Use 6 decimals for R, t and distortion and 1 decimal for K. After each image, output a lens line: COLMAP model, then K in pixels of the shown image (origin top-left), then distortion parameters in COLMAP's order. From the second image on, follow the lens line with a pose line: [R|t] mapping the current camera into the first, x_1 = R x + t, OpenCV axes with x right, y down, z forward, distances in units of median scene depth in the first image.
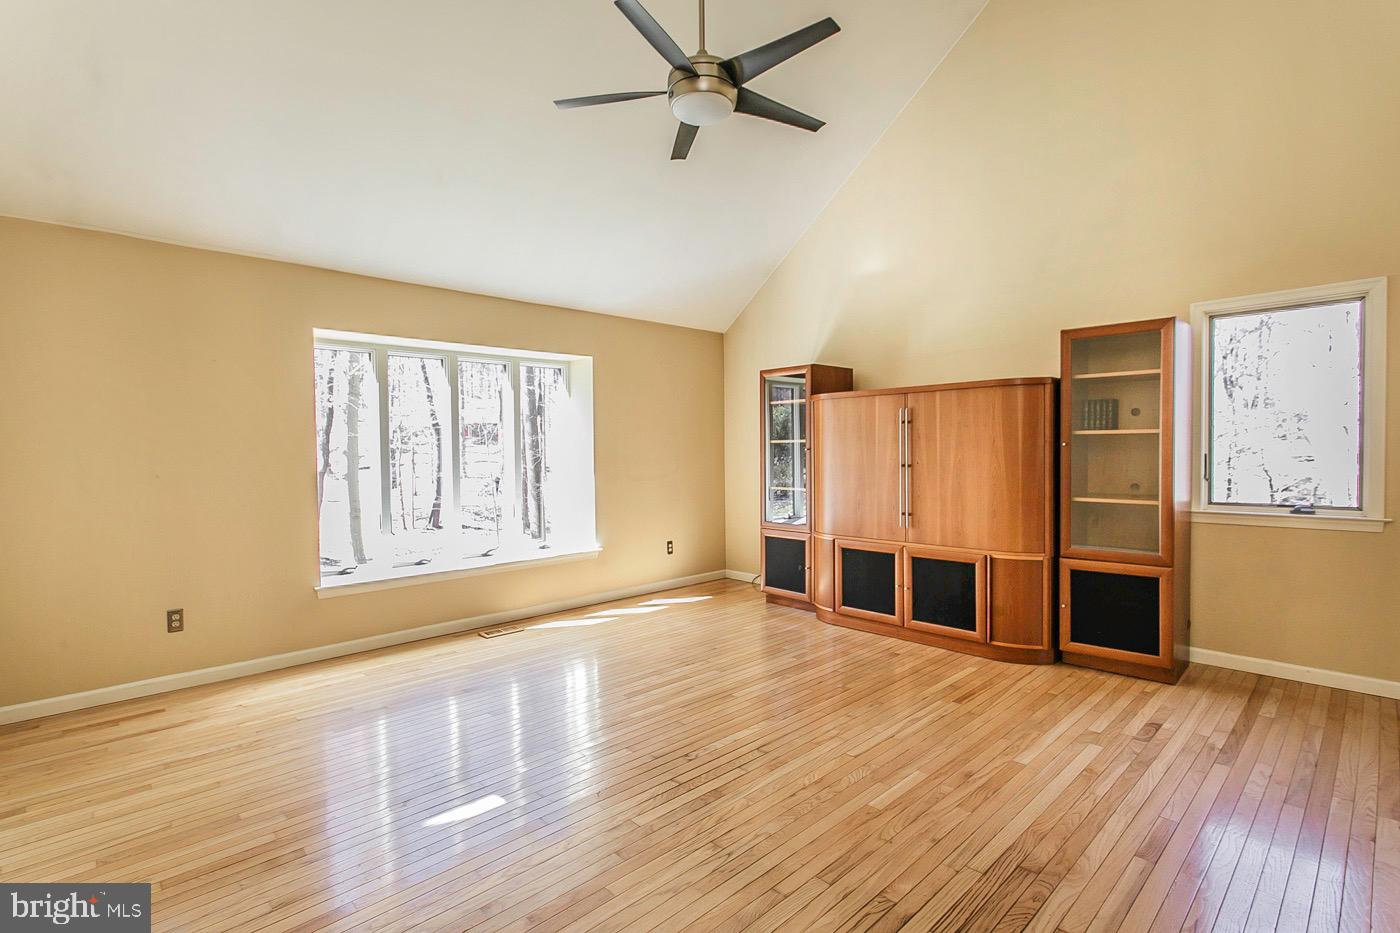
lens RADIAL K [[670.0, 0, 700.0], [0, 670.0, 466.5], [0, 0, 1]] dist [0.000671, 0.000072]
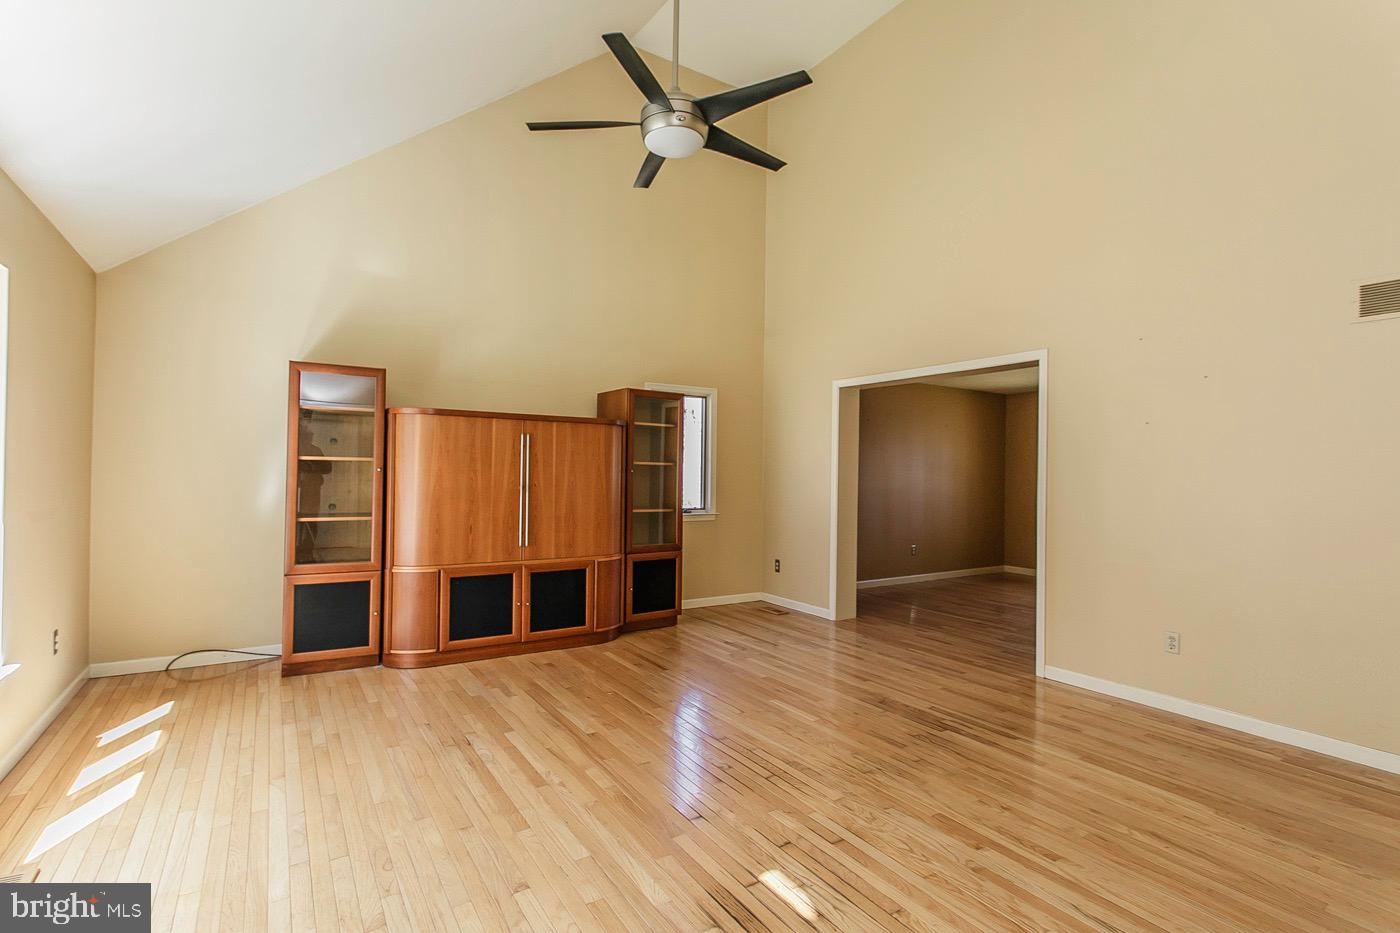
lens RADIAL K [[657.2, 0, 699.2], [0, 657.2, 470.5], [0, 0, 1]] dist [0.001560, 0.000297]
pose [[0.189356, 0.017062, 0.981760, -0.724547], [0.005487, 0.999815, -0.018434, -0.009308], [-0.981893, 0.008878, 0.189227, 0.579985]]
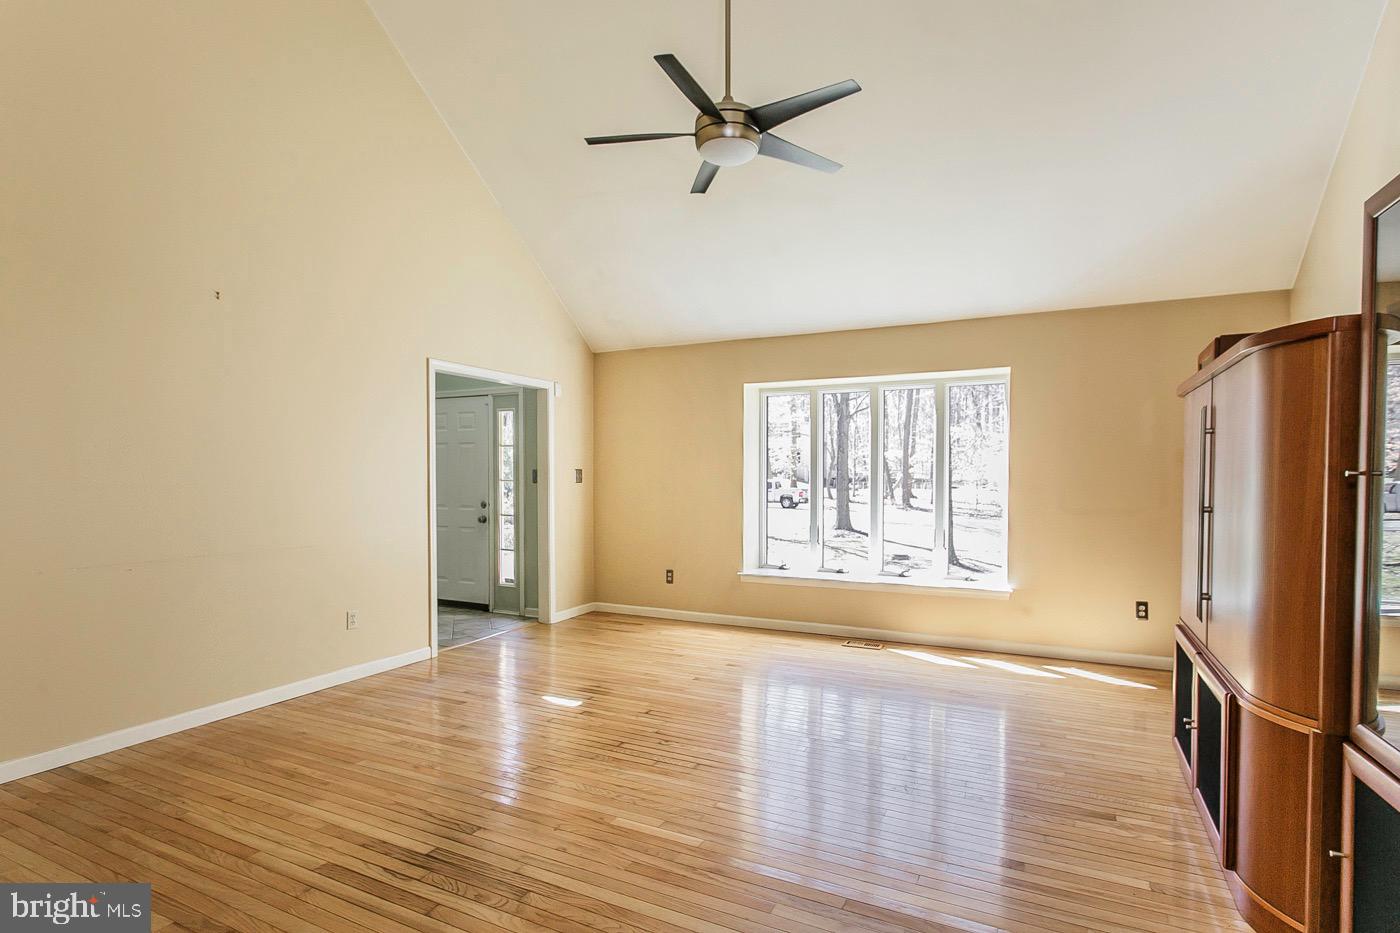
lens RADIAL K [[715.2, 0, 700.3], [0, 715.2, 495.0], [0, 0, 1]] dist [-0.000012, -0.000016]
pose [[0.327209, 0.037341, -0.944214, 0.791531], [-0.027604, 0.999170, 0.029949, -0.019917], [0.944549, 0.016264, 0.327968, 0.447796]]
